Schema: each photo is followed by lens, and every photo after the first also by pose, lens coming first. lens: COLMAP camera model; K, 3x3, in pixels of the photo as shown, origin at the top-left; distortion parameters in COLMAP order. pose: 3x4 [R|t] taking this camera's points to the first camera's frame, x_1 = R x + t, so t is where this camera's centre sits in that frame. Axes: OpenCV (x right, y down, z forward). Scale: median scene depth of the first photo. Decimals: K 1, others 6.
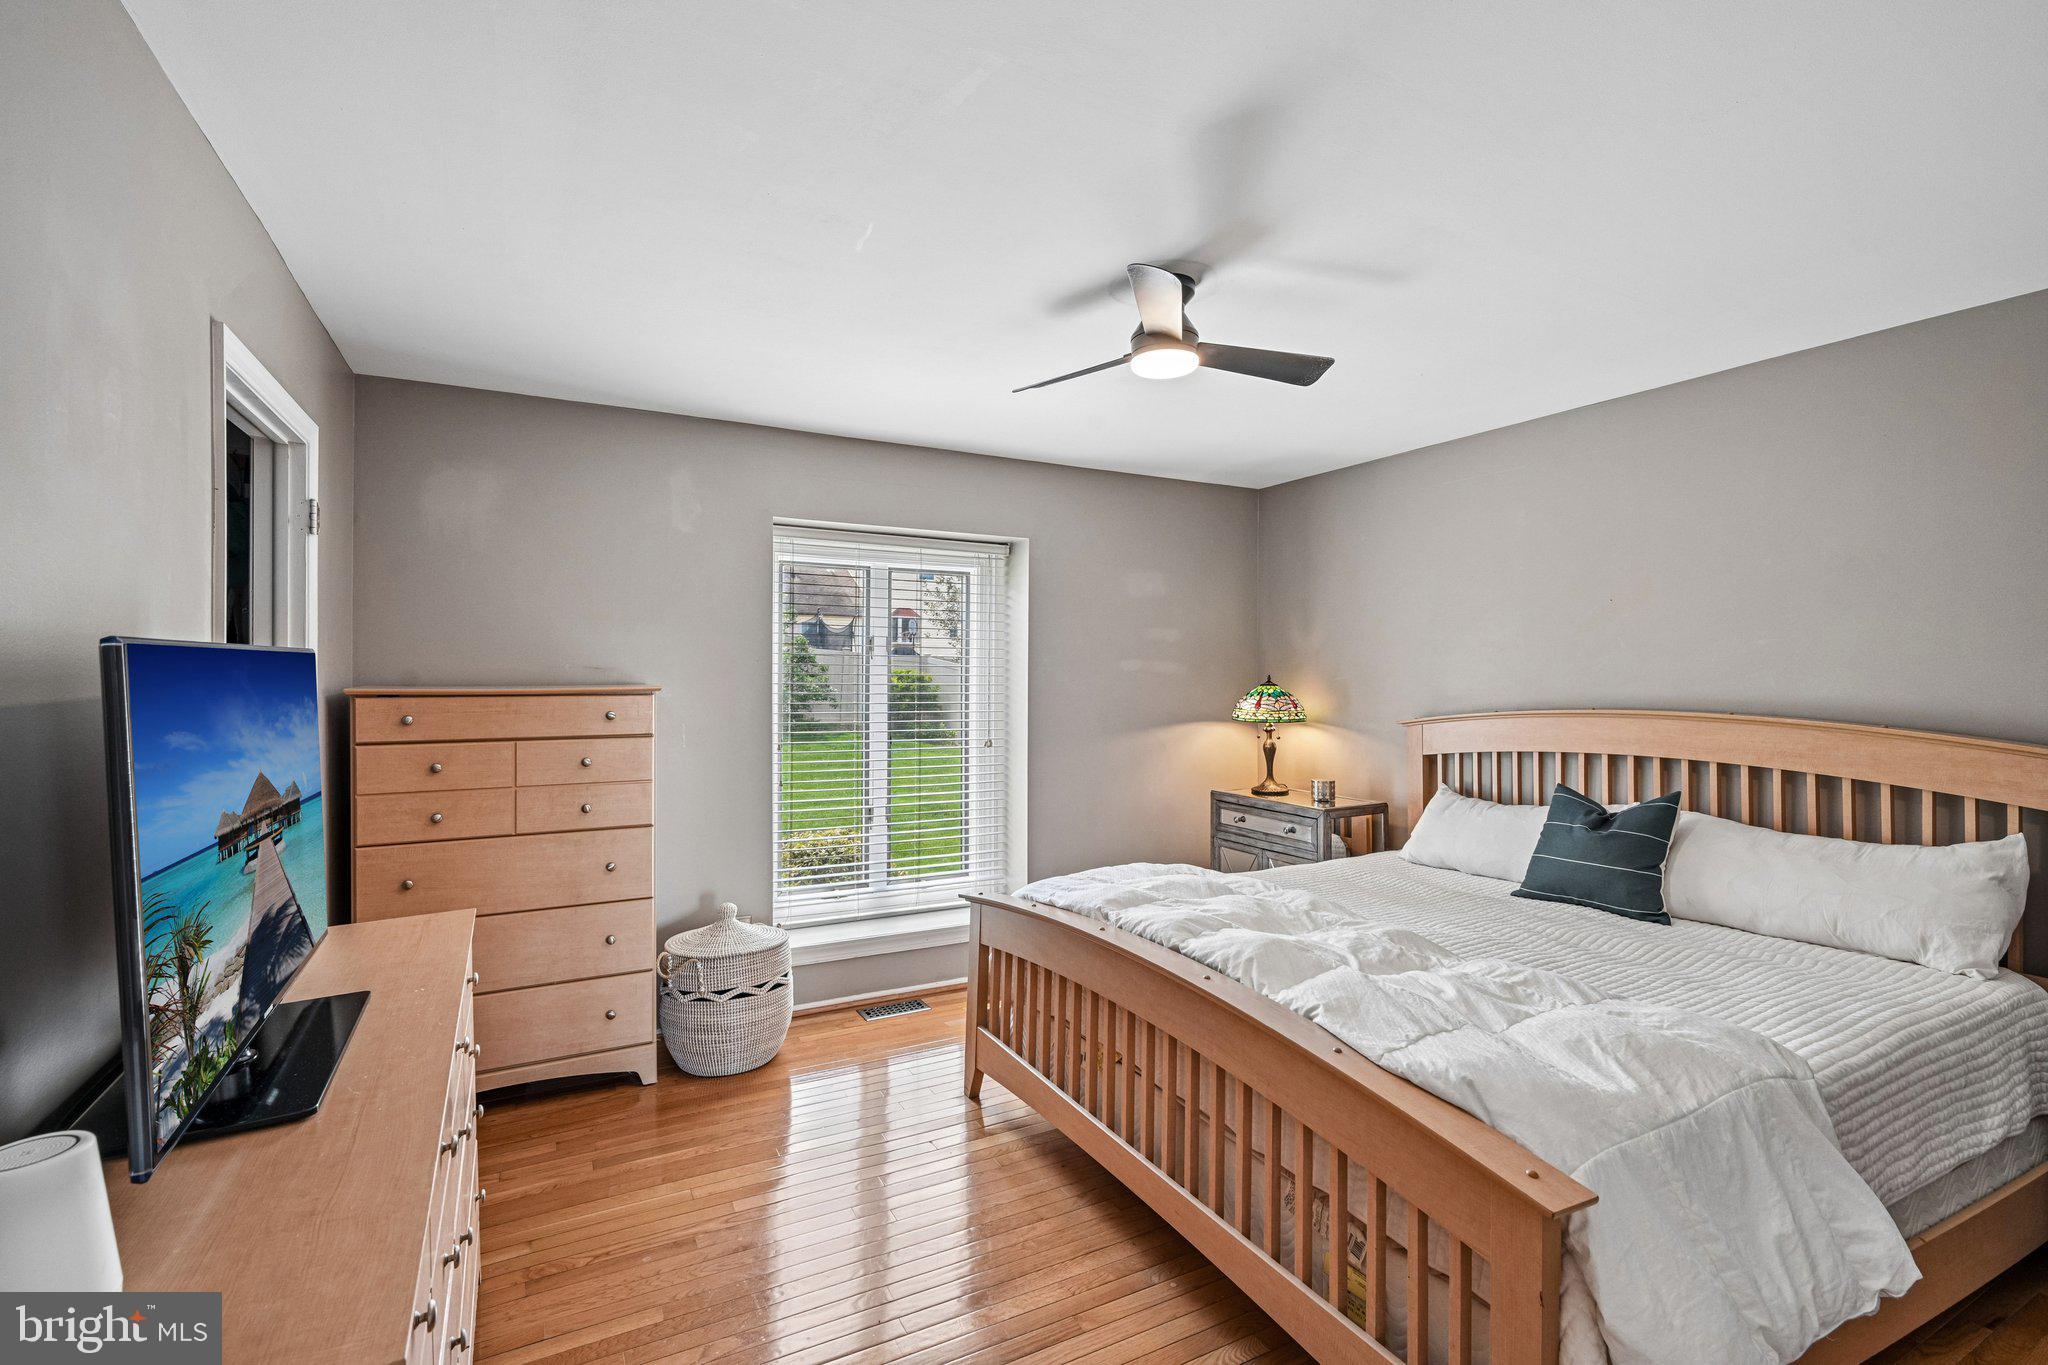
lens RADIAL K [[918.5, 0, 1024.0], [0, 918.5, 682.5], [0, 0, 1]] dist [0.000909, -0.000018]
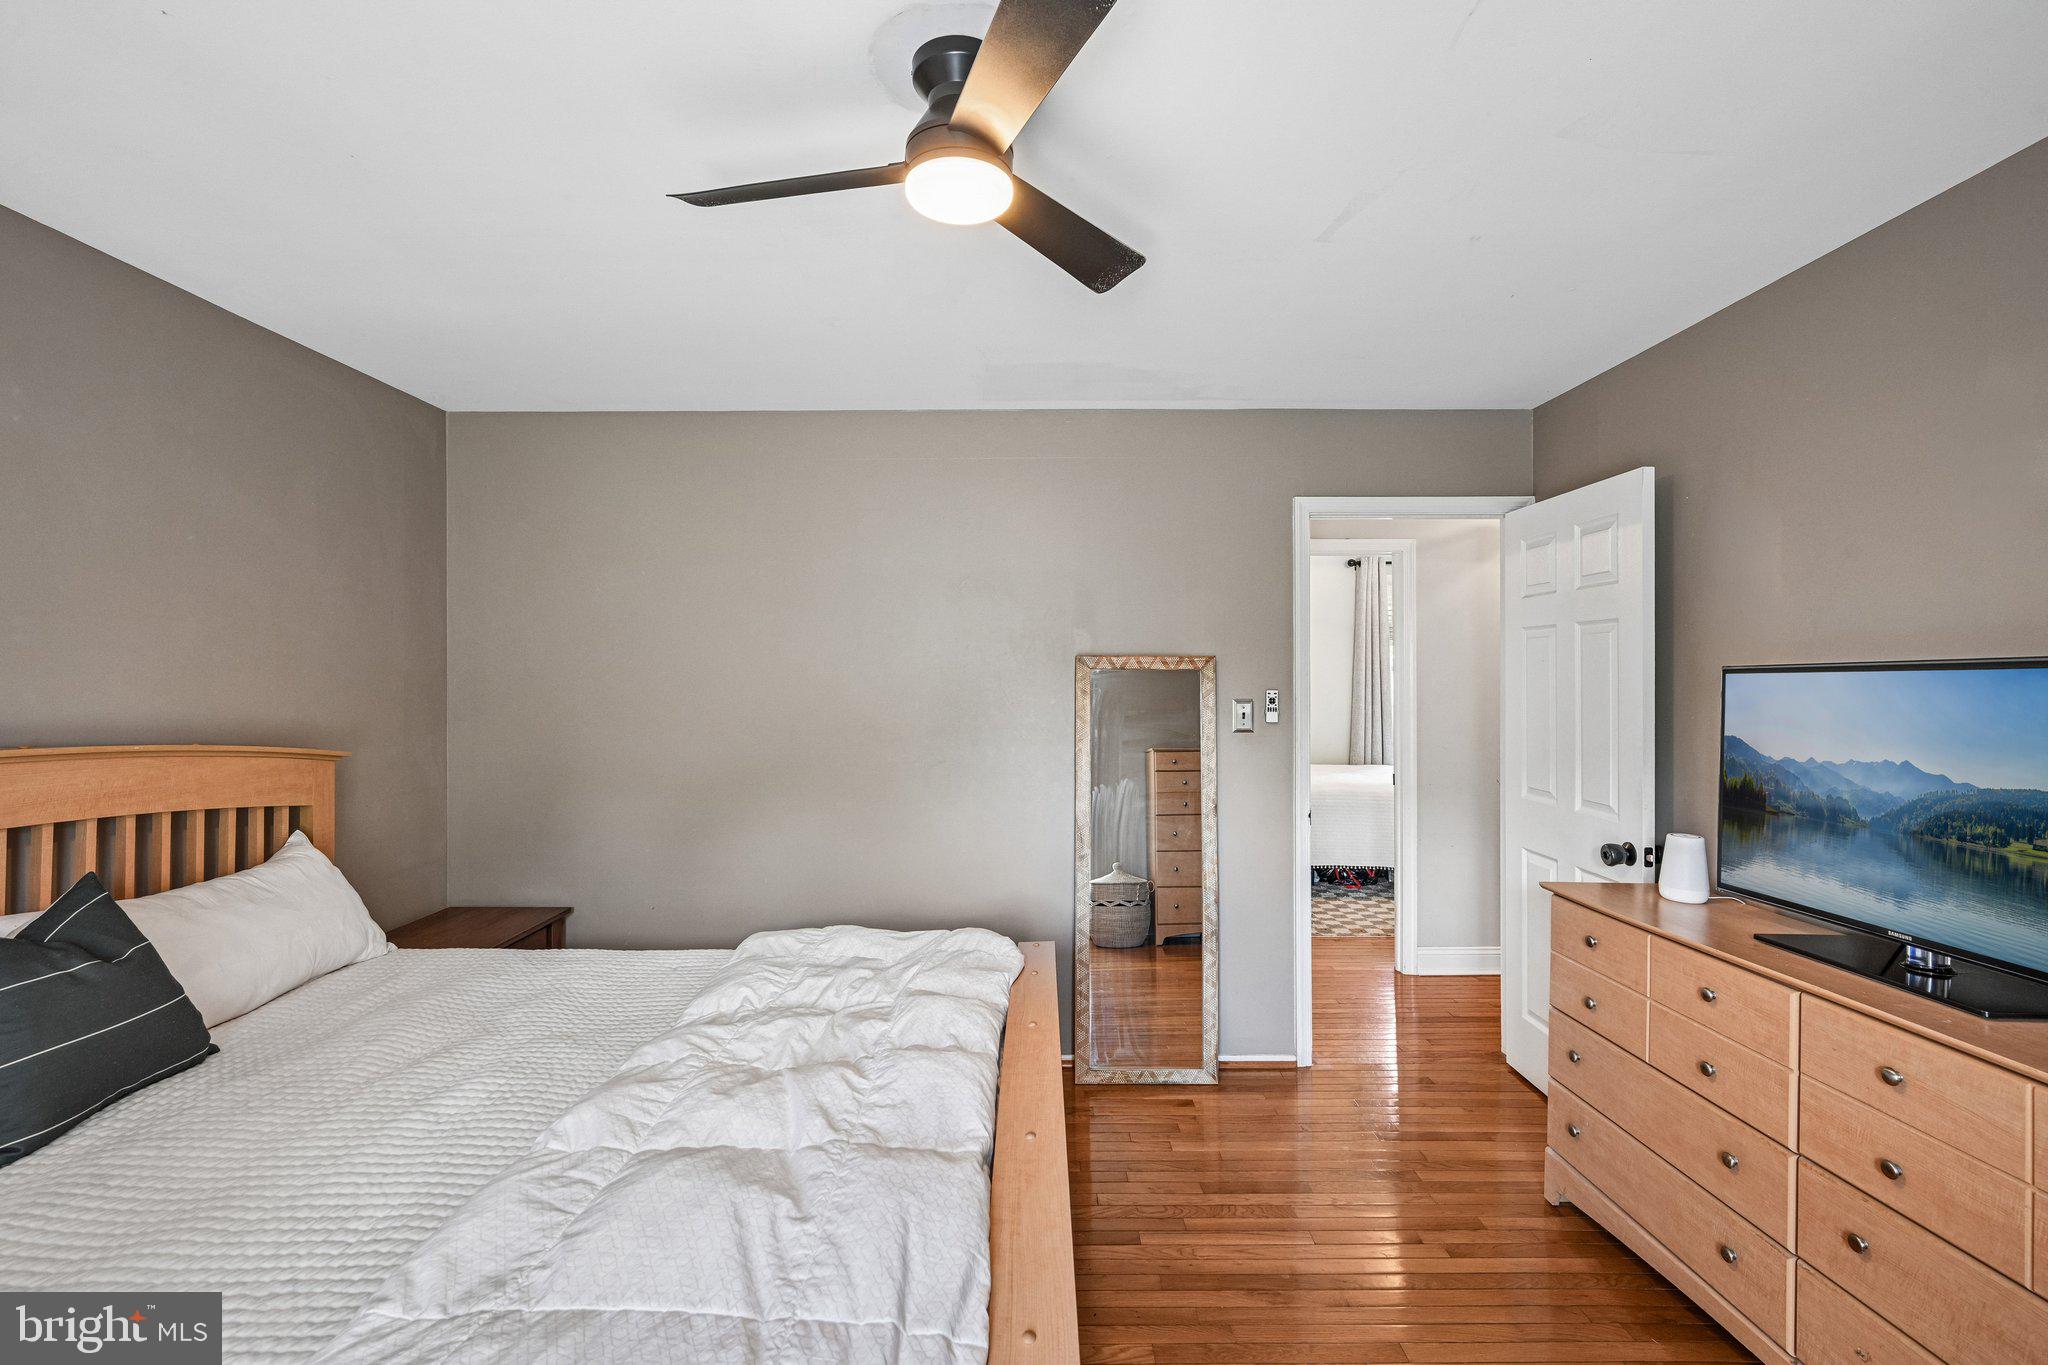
lens RADIAL K [[918.5, 0, 1024.0], [0, 918.5, 682.5], [0, 0, 1]] dist [0.000909, -0.000018]
pose [[-0.885389, -0.003691, 0.464836, -0.137844], [0.001700, 0.999936, 0.011178, -0.016813], [-0.464848, 0.010686, -0.885326, 1.167051]]
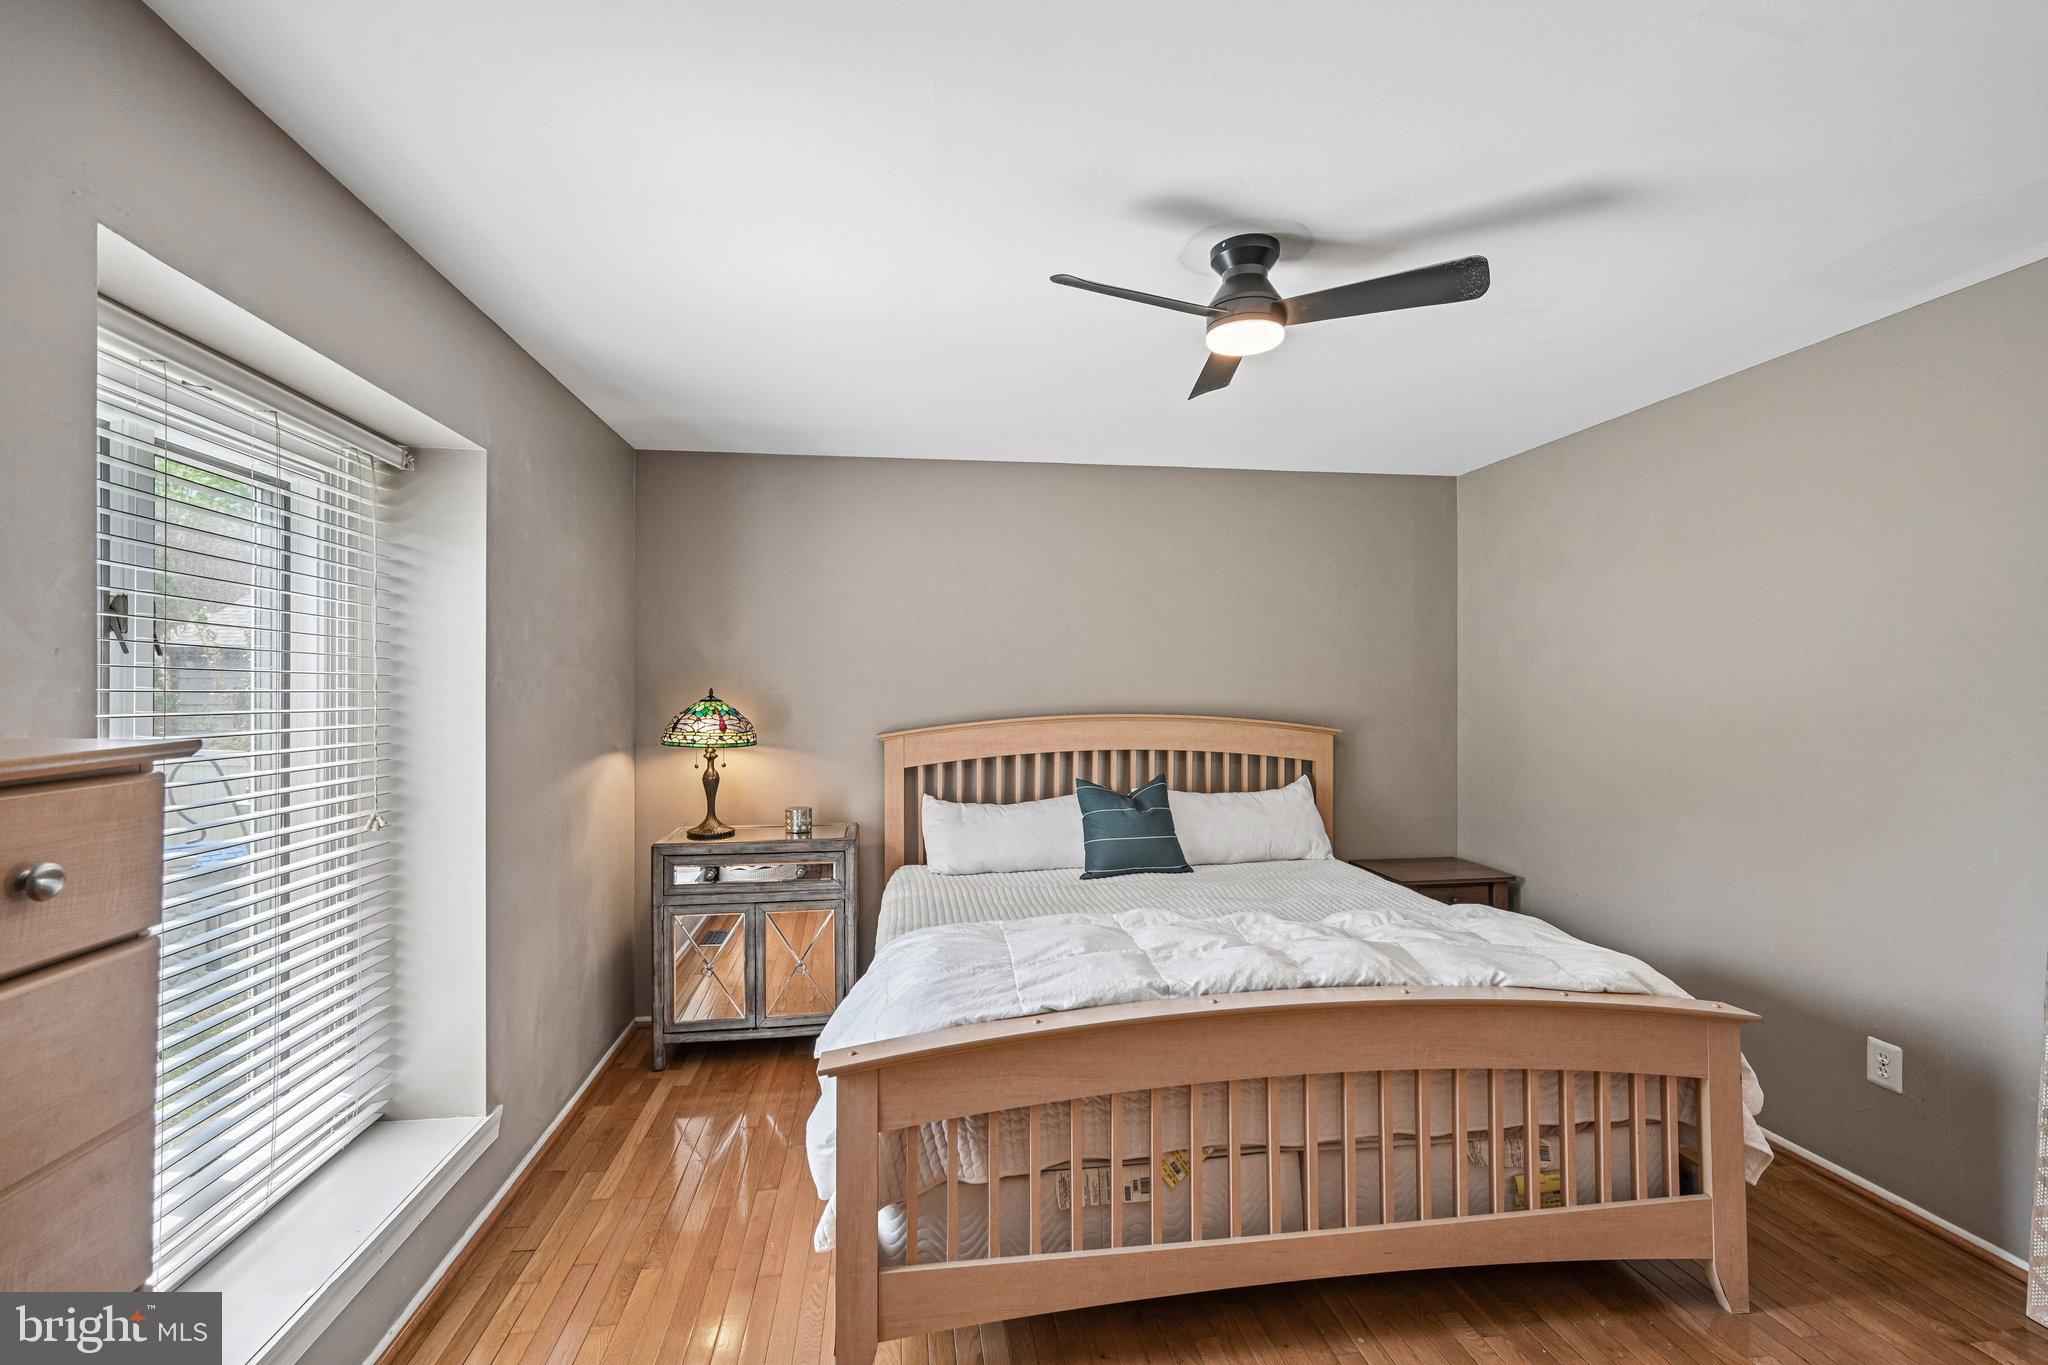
lens RADIAL K [[918.5, 0, 1024.0], [0, 918.5, 682.5], [0, 0, 1]] dist [0.000909, -0.000018]
pose [[0.342844, -0.003674, 0.939385, -0.579377], [0.010498, 0.999945, 0.000080, -0.016304], [-0.939334, 0.009834, 0.342864, 0.672182]]
